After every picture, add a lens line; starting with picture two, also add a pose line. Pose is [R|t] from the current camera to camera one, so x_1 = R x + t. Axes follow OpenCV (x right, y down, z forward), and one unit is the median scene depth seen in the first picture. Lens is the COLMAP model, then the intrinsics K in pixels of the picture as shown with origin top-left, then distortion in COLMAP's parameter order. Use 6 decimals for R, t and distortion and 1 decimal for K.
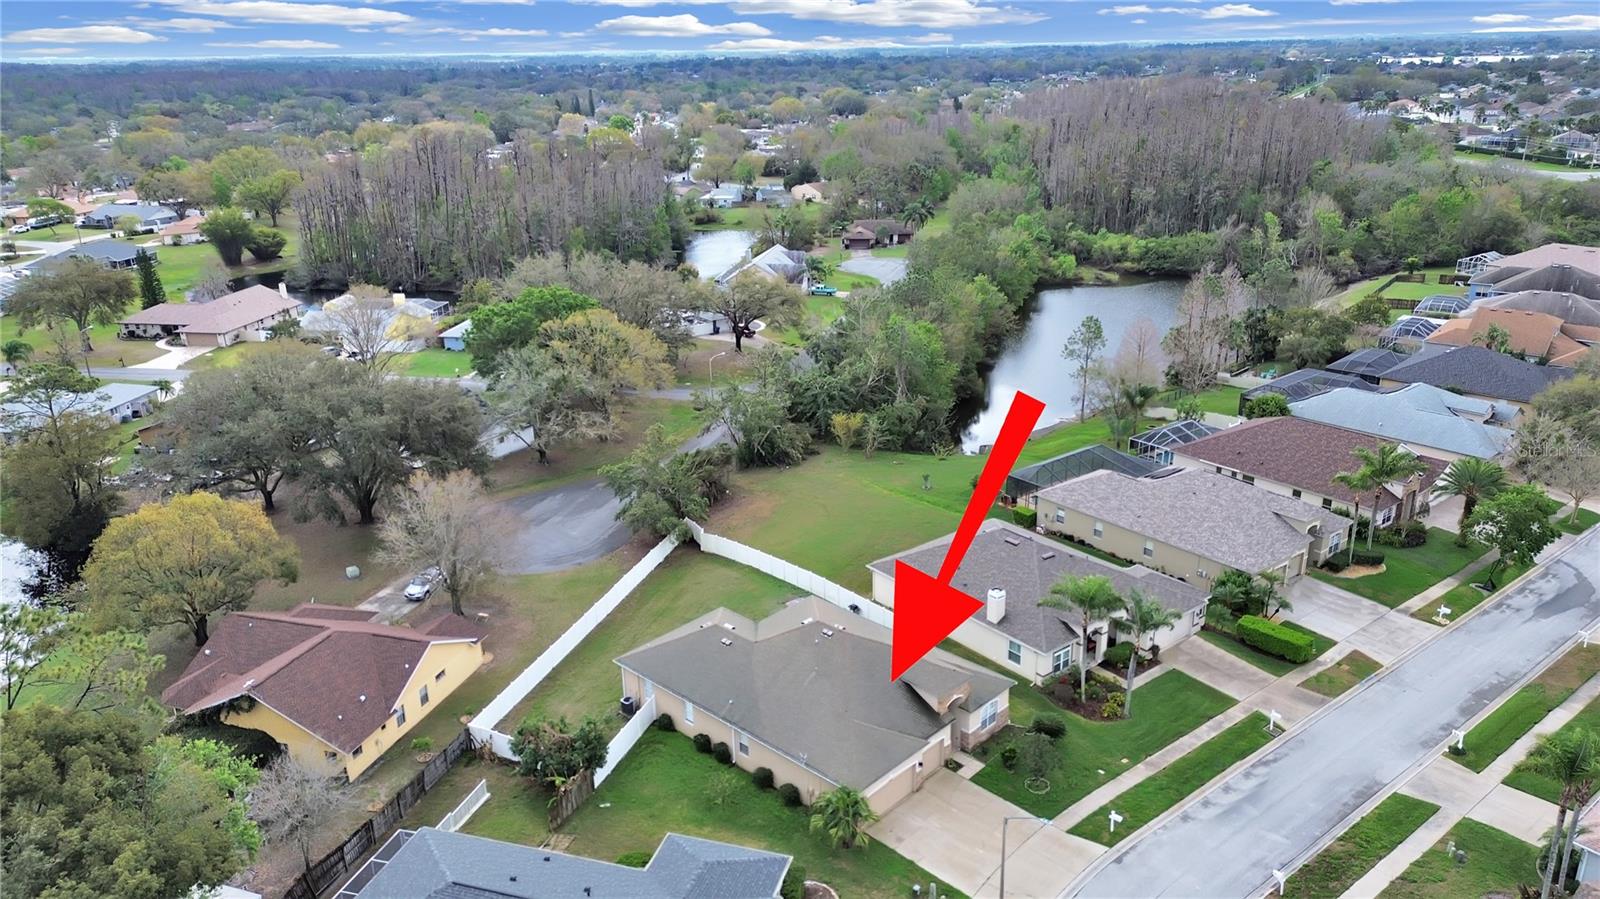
lens RADIAL K [[1137.6, 0, 804.8], [0, 1137.6, 441.5], [0, 0, 1]] dist [0.070169, -0.063341]
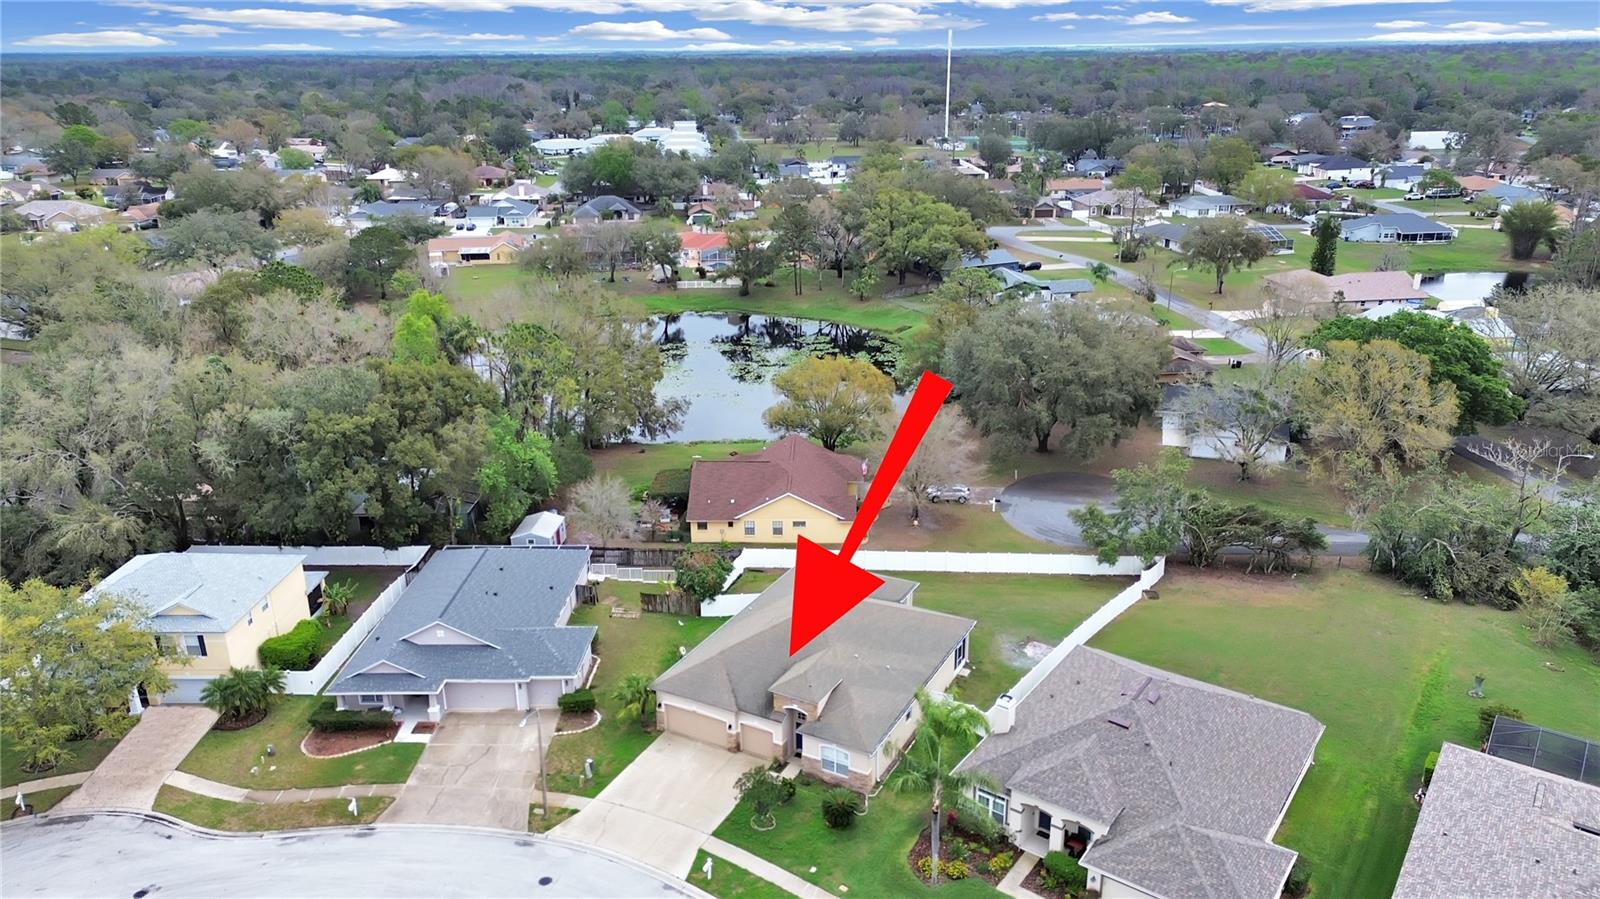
lens RADIAL K [[1137.6, 0, 799.3], [0, 1137.6, 447.9], [0, 0, 1]] dist [0.070169, -0.063341]
pose [[0.262689, 0.335515, -0.904668, 0.720270], [-0.313366, 0.916437, 0.248887, -0.173365], [0.912577, 0.218113, 0.345877, 0.465443]]
